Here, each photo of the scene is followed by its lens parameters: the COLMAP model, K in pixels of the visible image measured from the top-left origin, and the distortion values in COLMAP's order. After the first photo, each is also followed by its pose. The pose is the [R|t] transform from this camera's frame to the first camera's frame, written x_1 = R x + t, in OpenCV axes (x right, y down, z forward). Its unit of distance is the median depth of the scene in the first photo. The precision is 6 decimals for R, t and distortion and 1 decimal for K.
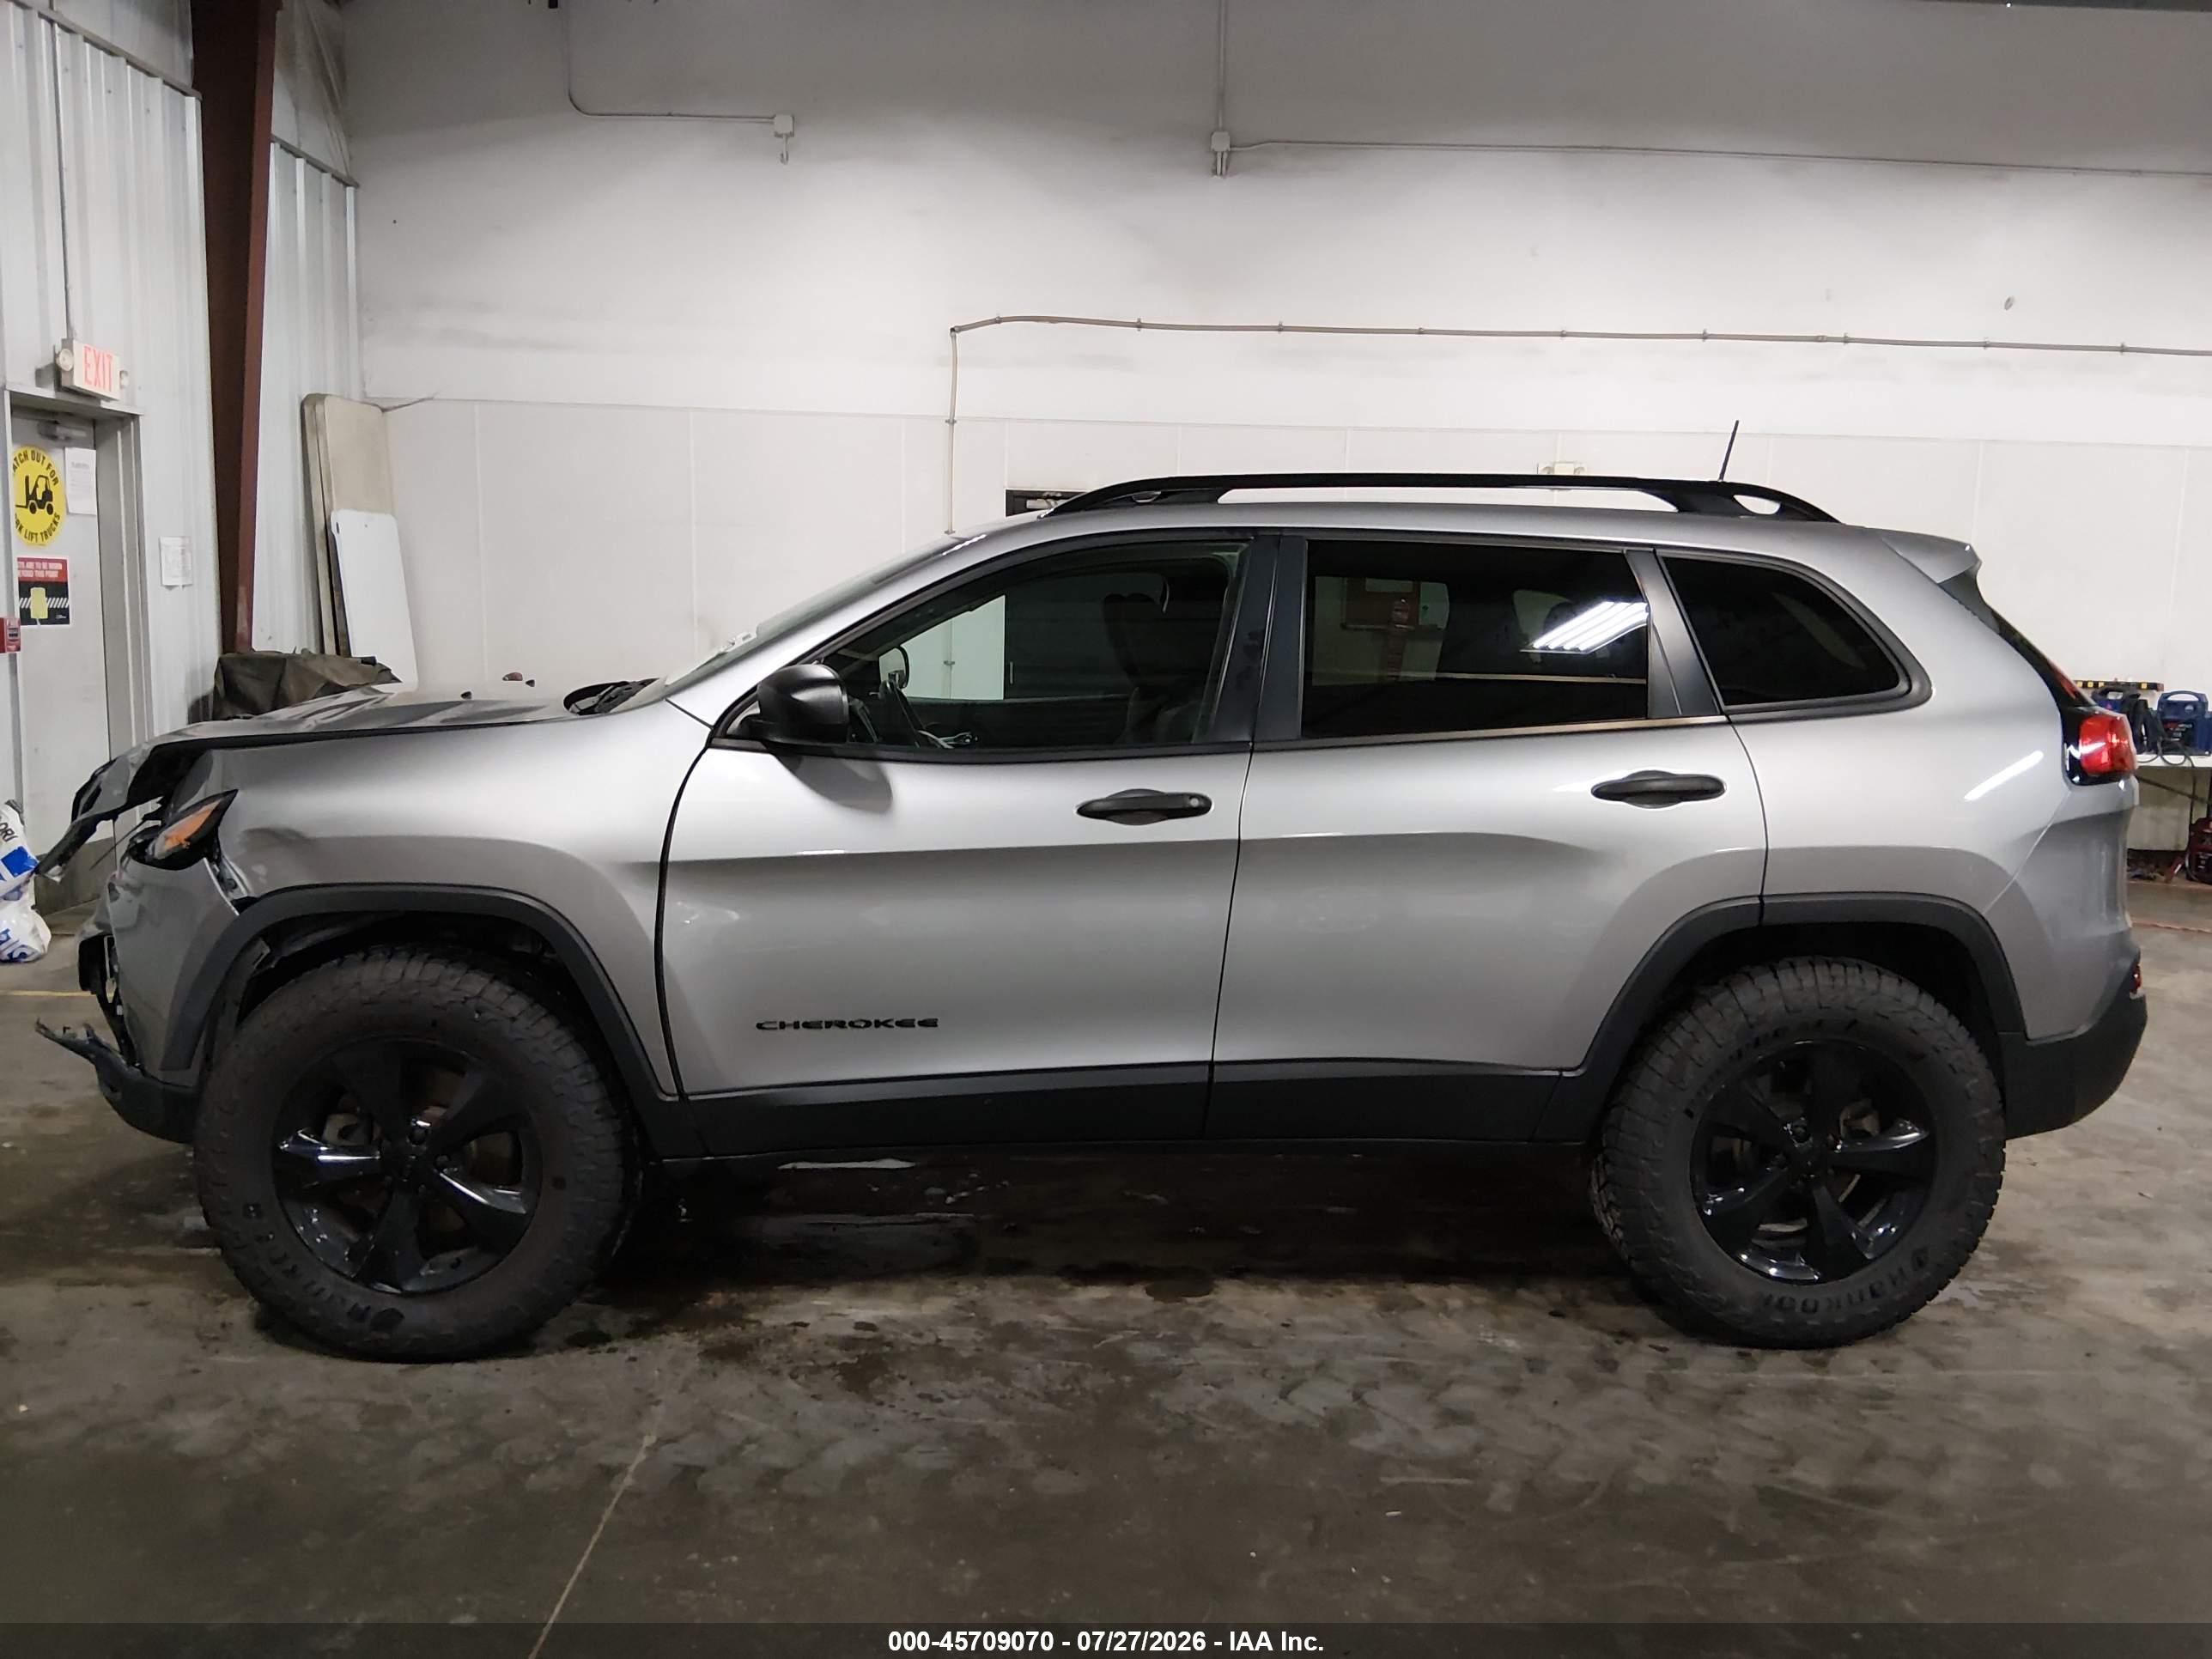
lens RADIAL K [[1668.9, 0, 1112.6], [0, 1668.9, 829.0], [0, 0, 1]] dist [0.118139, -0.199860]
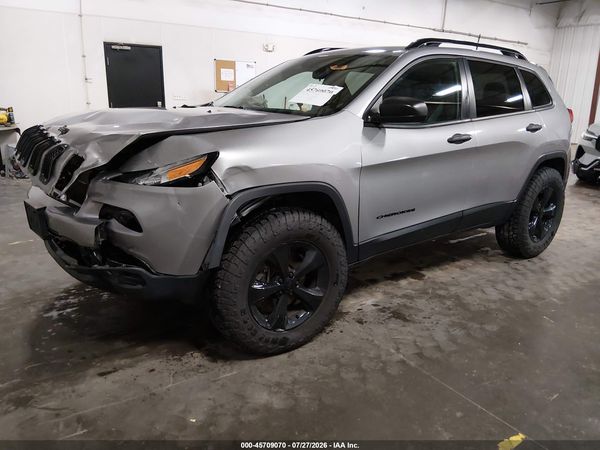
lens RADIAL K [[452.7, 0, 301.8], [0, 452.7, 224.9], [0, 0, 1]] dist [0.118139, -0.199860]
pose [[0.829686, -0.148509, 0.538114, -0.751080], [0.064235, 0.982959, 0.172238, -0.022069], [-0.554523, -0.108338, 0.825086, 0.377238]]
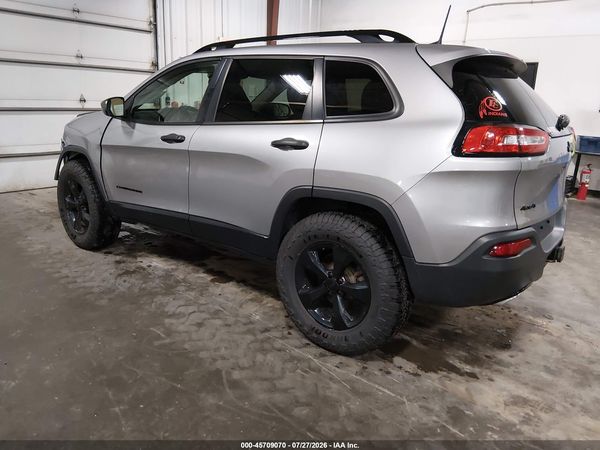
lens RADIAL K [[452.7, 0, 301.8], [0, 452.7, 224.9], [0, 0, 1]] dist [0.118139, -0.199860]
pose [[0.744316, 0.175114, -0.644461, 0.859994], [-0.105757, 0.983740, 0.145160, -0.003470], [0.659401, -0.039888, 0.750732, 0.430702]]
